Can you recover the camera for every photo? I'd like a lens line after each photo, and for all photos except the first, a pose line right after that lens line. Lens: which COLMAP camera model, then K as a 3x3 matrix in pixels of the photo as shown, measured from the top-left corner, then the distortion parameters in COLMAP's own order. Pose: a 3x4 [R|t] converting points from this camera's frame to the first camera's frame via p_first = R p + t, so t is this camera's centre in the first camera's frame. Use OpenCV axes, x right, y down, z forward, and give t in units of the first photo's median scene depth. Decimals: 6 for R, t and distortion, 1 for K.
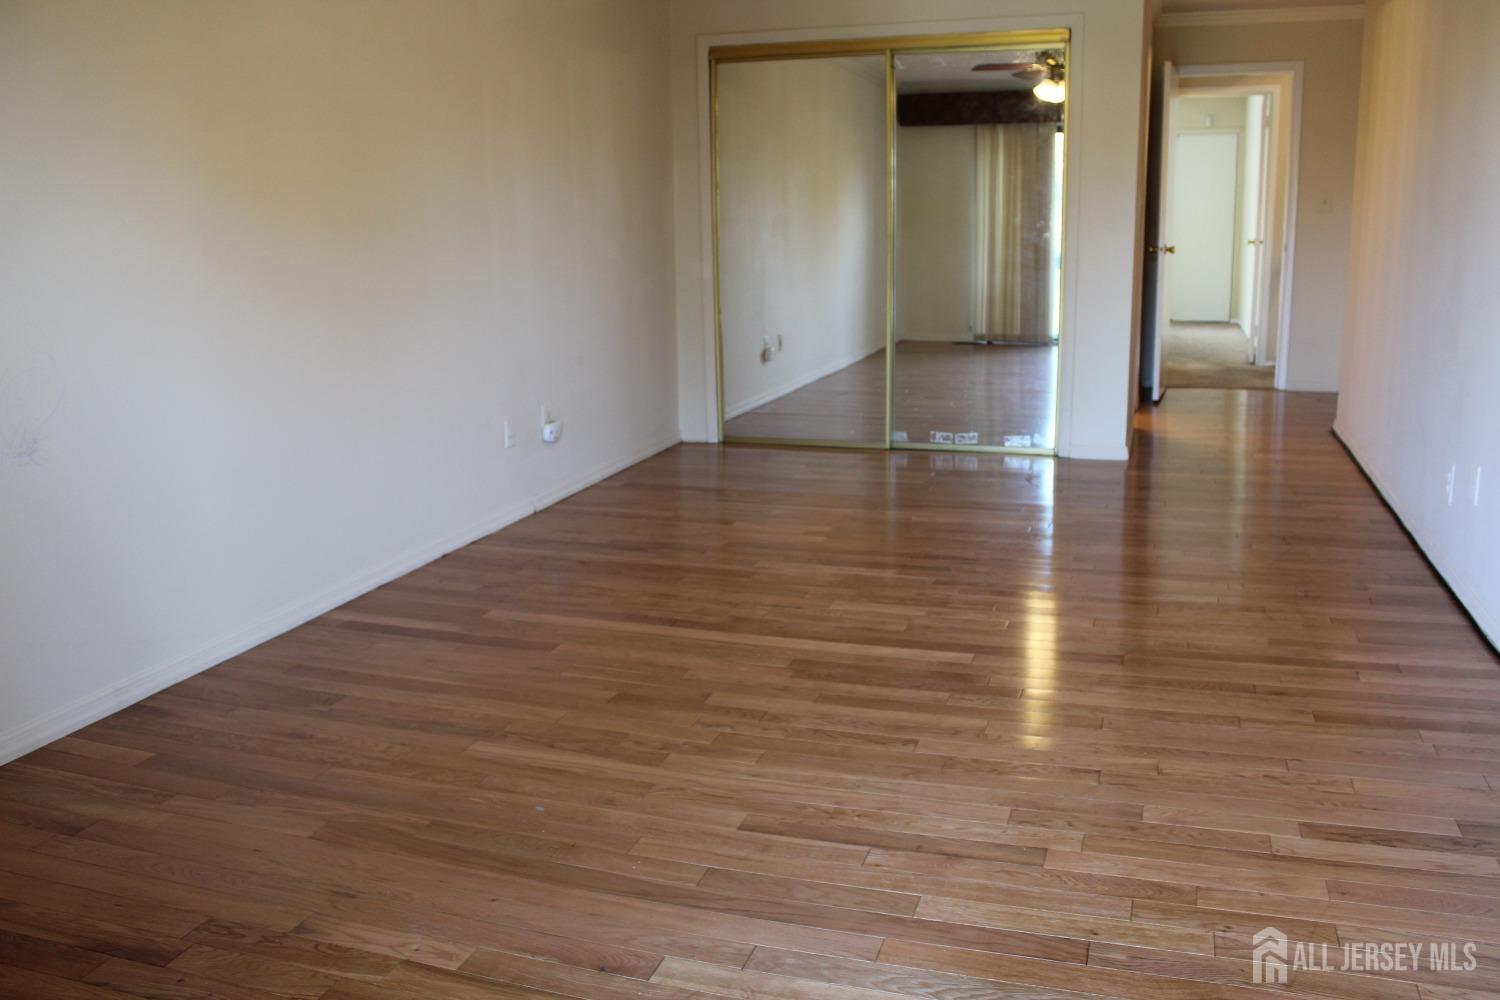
lens RADIAL K [[1251.8, 0, 752.2], [0, 1251.8, 497.6], [0, 0, 1]] dist [-0.167372, 0.147278]
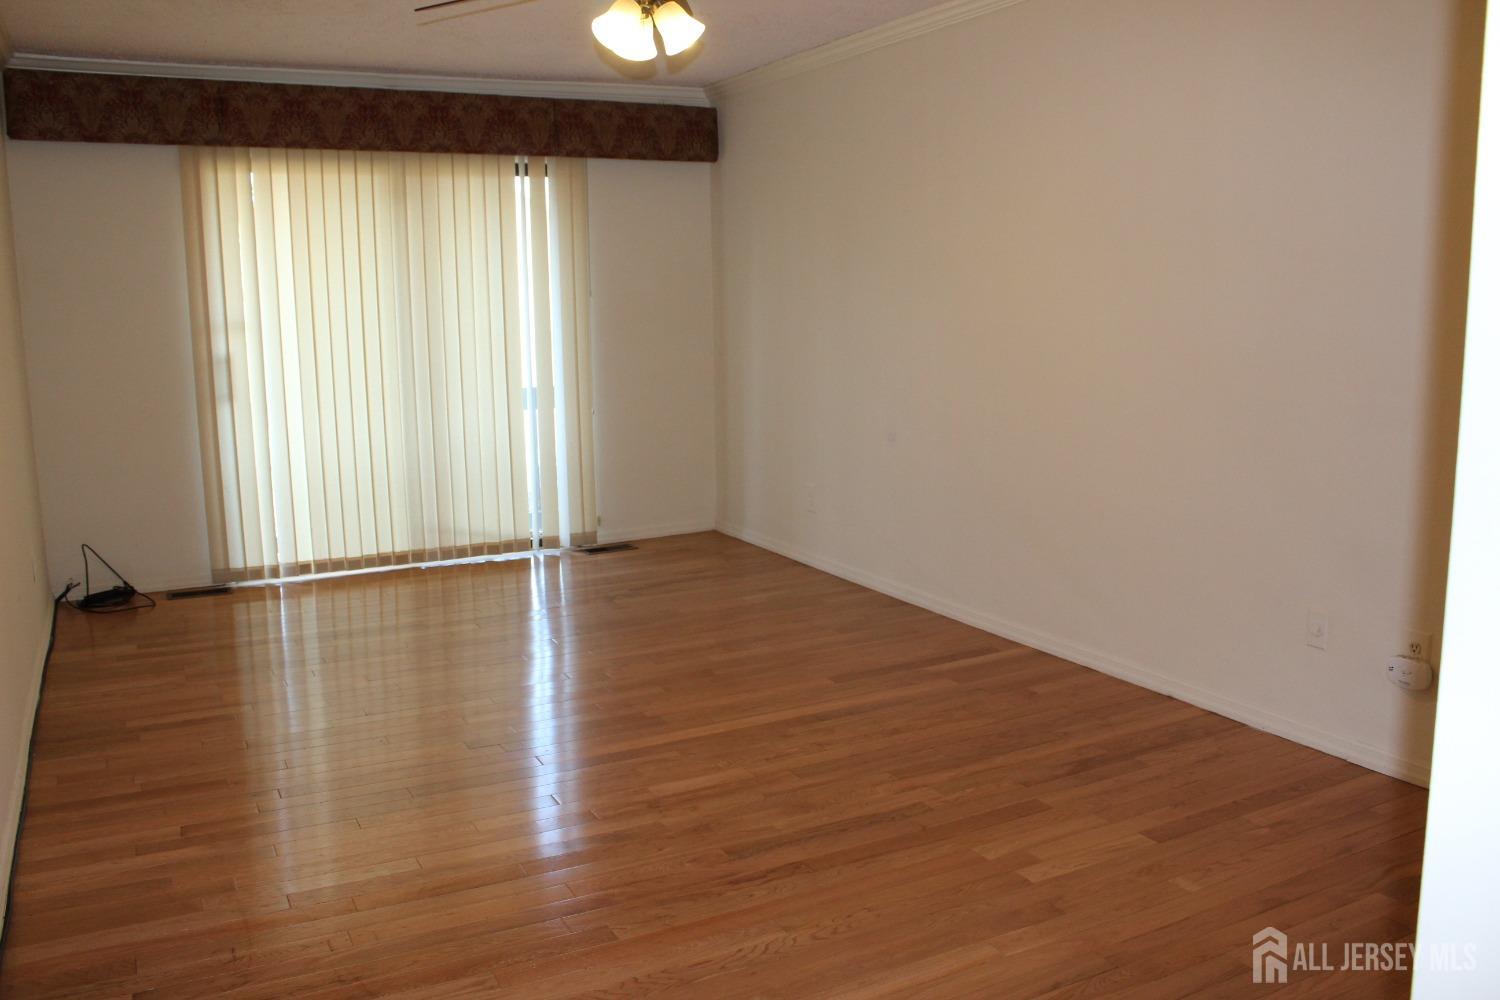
lens RADIAL K [[1251.8, 0, 754.1], [0, 1251.8, 510.3], [0, 0, 1]] dist [-0.167372, 0.147278]
pose [[-0.688375, 0.153865, -0.708848, 0.655658], [-0.130754, 0.934912, 0.329913, -0.382665], [0.713473, 0.319789, -0.623451, 1.460606]]
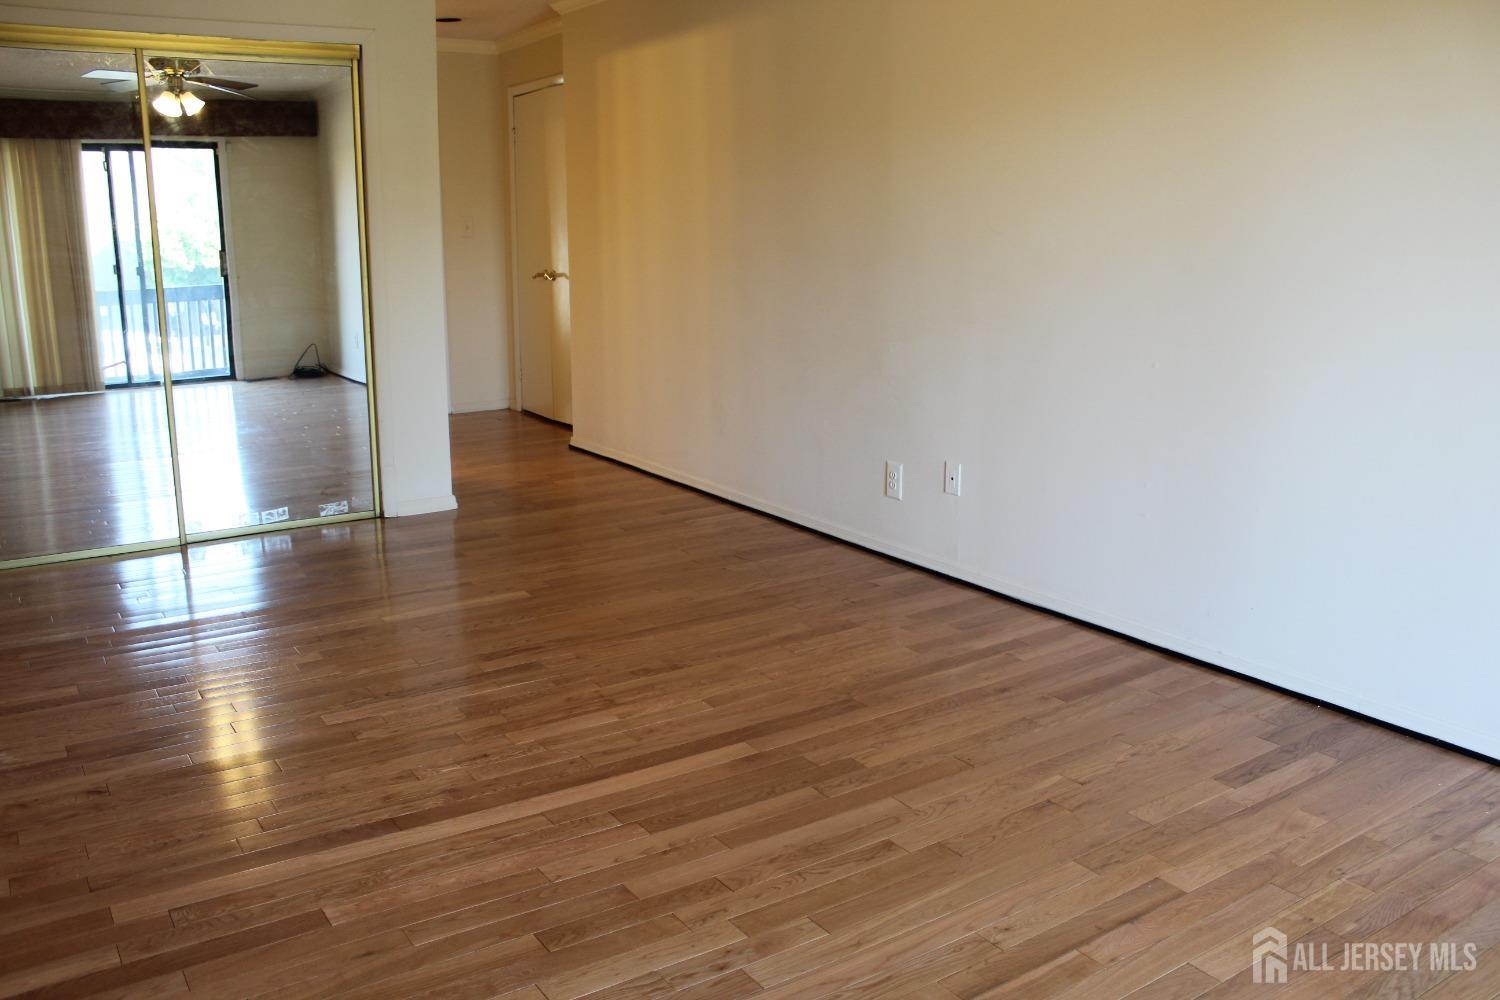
lens RADIAL K [[1251.8, 0, 755.7], [0, 1251.8, 495.3], [0, 0, 1]] dist [-0.167372, 0.147278]
pose [[0.609448, -0.152426, 0.778036, -0.433898], [0.162158, 0.984564, 0.065866, -0.097670], [-0.776066, 0.086023, 0.624757, 0.338403]]
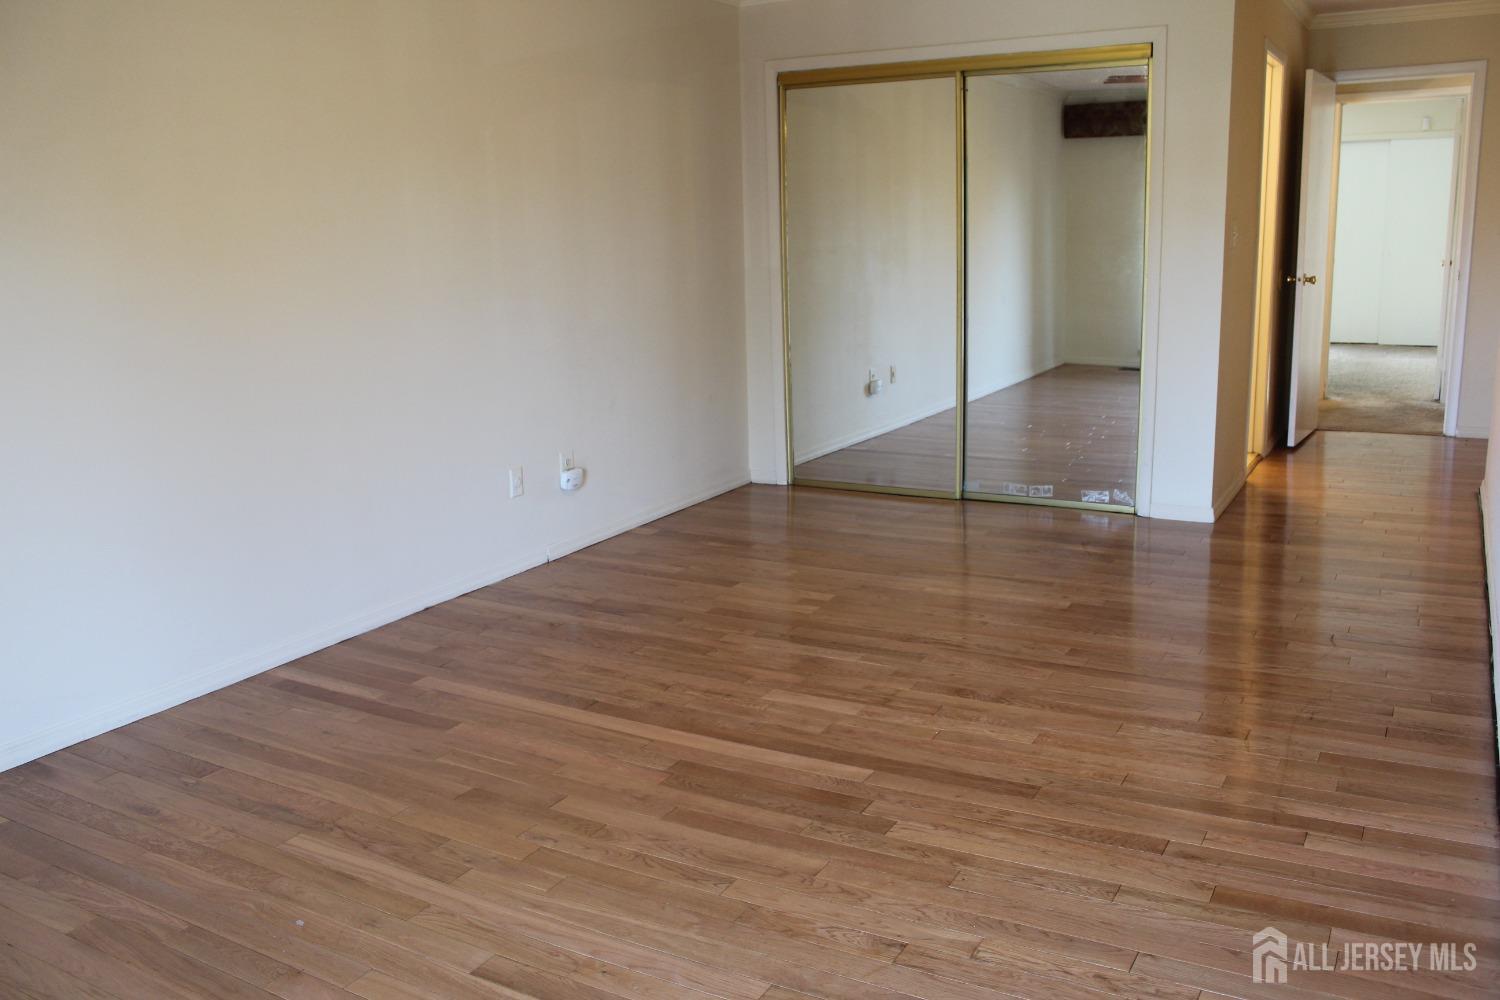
lens RADIAL K [[1251.8, 0, 753.3], [0, 1251.8, 501.9], [0, 0, 1]] dist [-0.167372, 0.147278]
pose [[0.980151, 0.032711, -0.195535, 0.222392], [-0.032102, 0.999465, 0.006287, -0.059879], [0.195636, 0.000115, 0.980677, 0.089665]]
